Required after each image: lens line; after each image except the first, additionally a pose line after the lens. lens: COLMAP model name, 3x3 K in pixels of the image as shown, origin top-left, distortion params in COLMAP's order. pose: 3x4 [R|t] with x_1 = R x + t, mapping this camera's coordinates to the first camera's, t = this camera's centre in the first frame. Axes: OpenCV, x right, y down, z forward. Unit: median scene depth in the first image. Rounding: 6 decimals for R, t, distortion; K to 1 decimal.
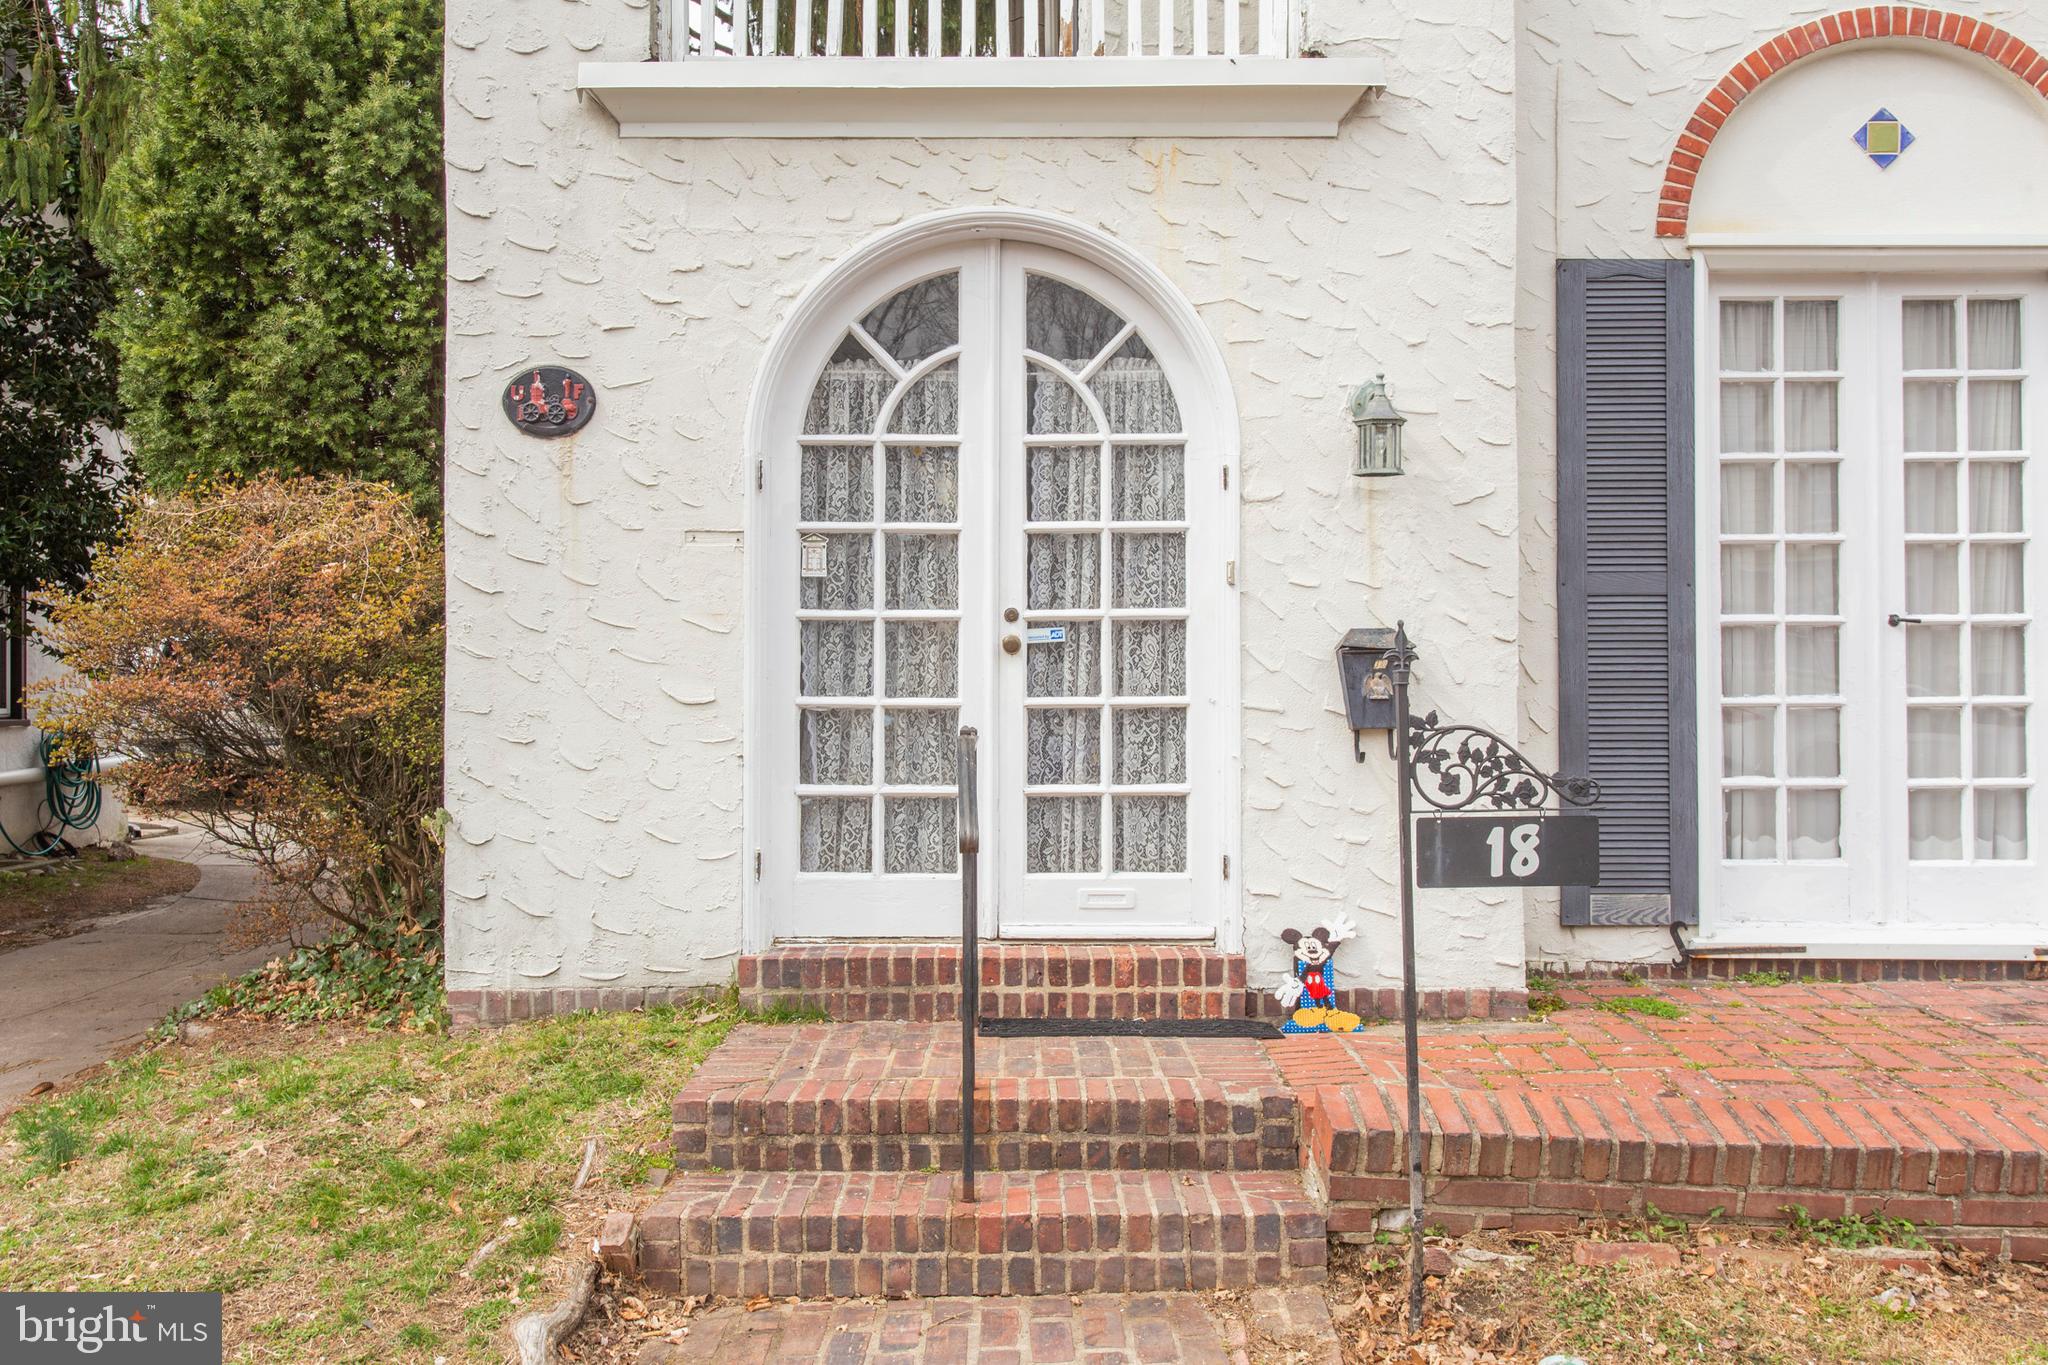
lens RADIAL K [[1633.7, 0, 996.6], [0, 1633.7, 675.2], [0, 0, 1]] dist [0.010700, 0.004014]
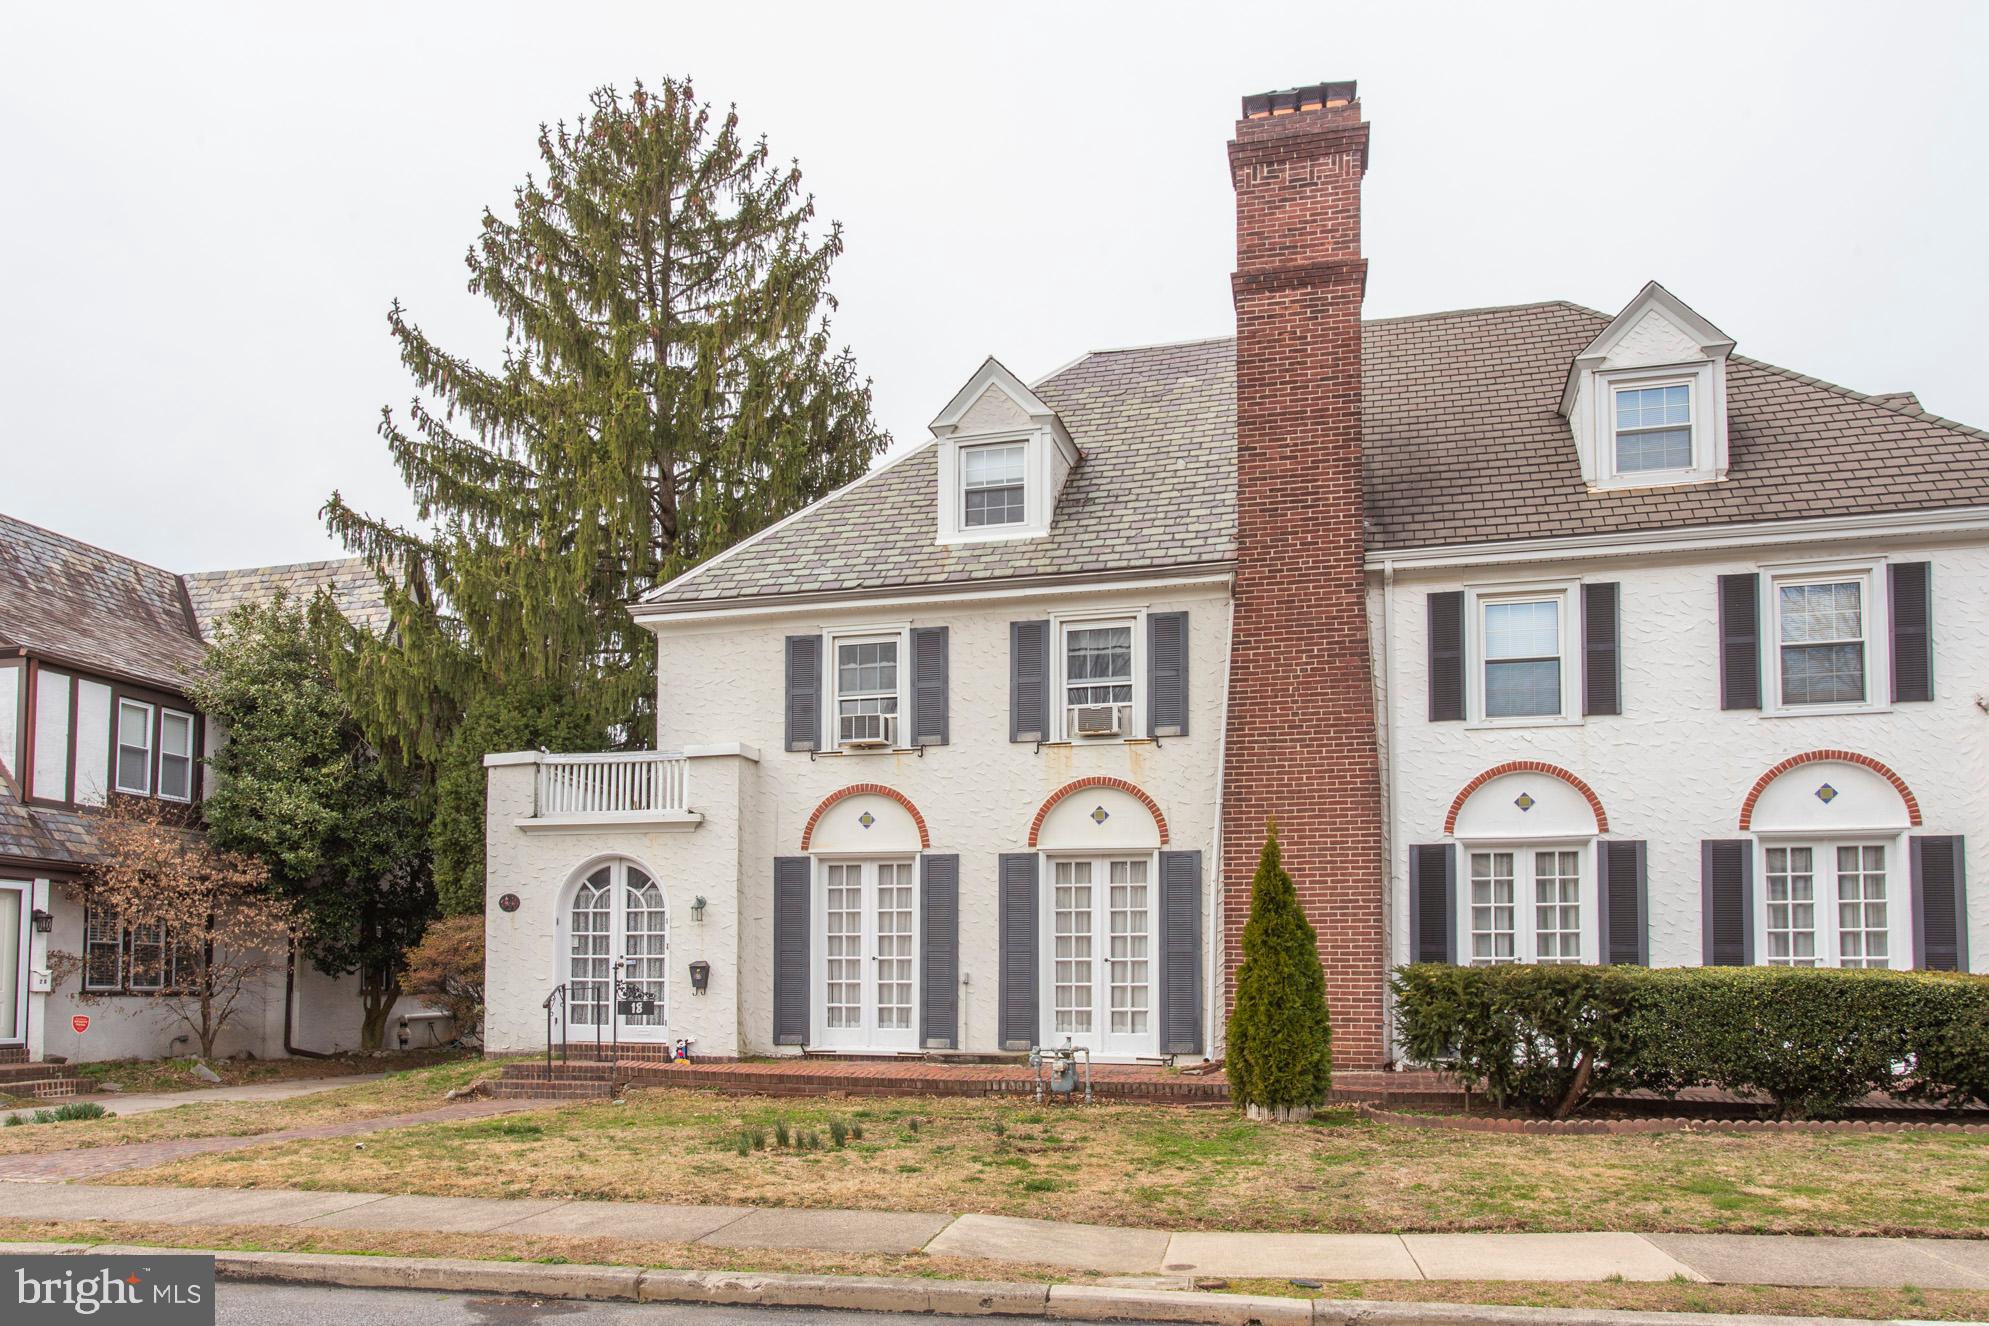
lens RADIAL K [[1410.4, 0, 994.0], [0, 1410.4, 967.4], [0, 0, 1]] dist [-0.002301, 0.000153]
pose [[0.972128, 0.004570, -0.234407, 1.604931], [-0.006471, 0.999952, -0.007341, 0.005504], [0.234362, 0.008653, 0.972111, -1.961452]]
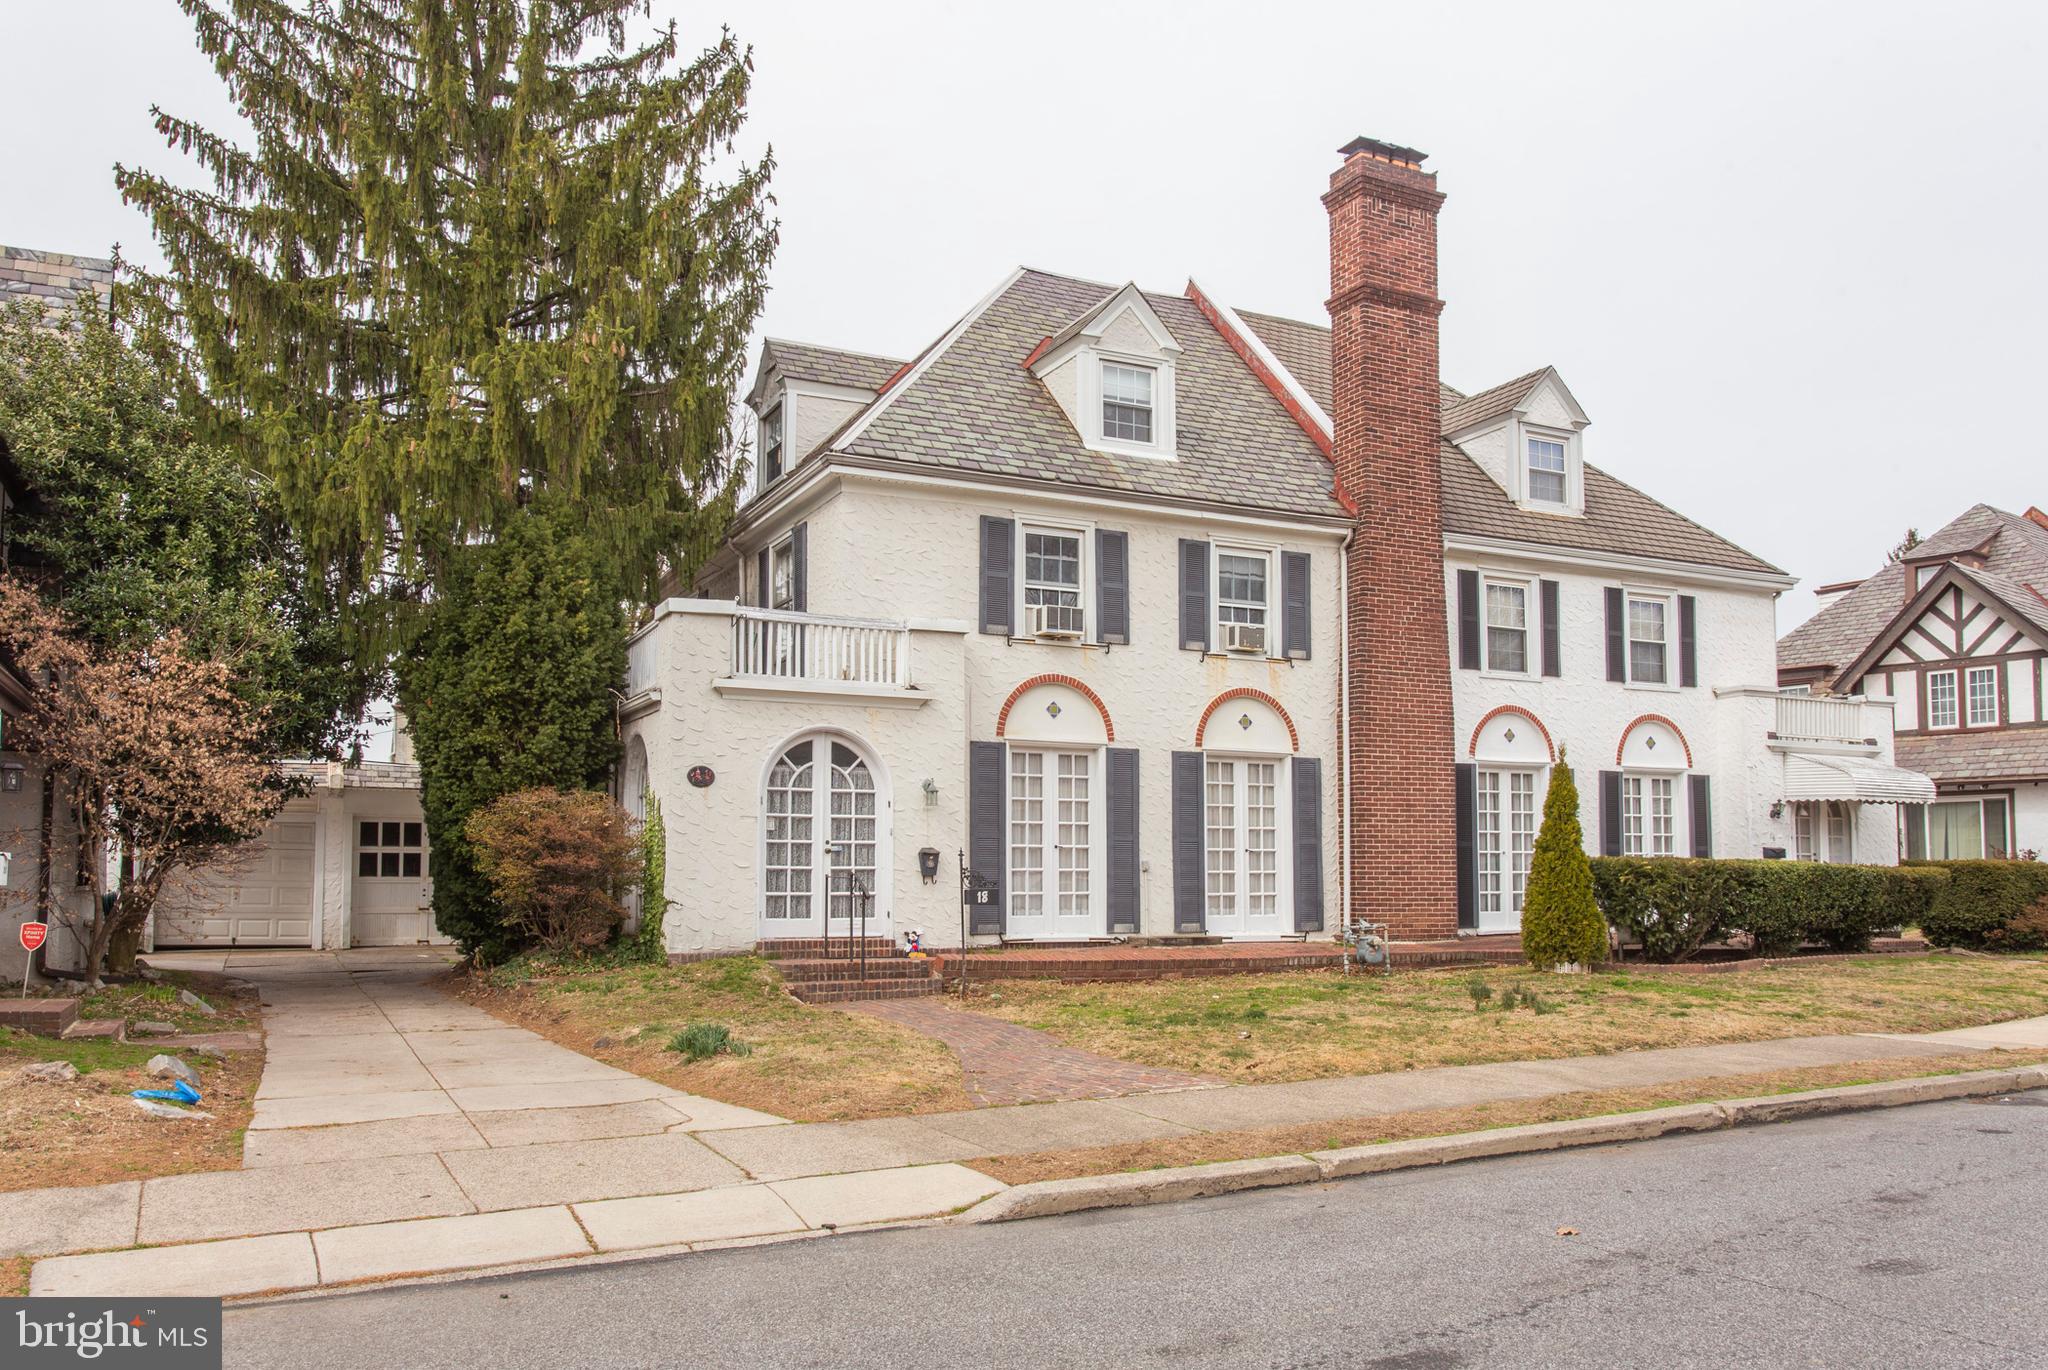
lens RADIAL K [[1491.1, 0, 1024.6], [0, 1491.1, 849.3], [0, 0, 1]] dist [0.000625, 0.000882]
pose [[0.891309, 0.012765, 0.453216, -1.027124], [-0.006267, 0.999855, -0.015836, 0.024487], [-0.453352, 0.011274, 0.891260, -1.943124]]
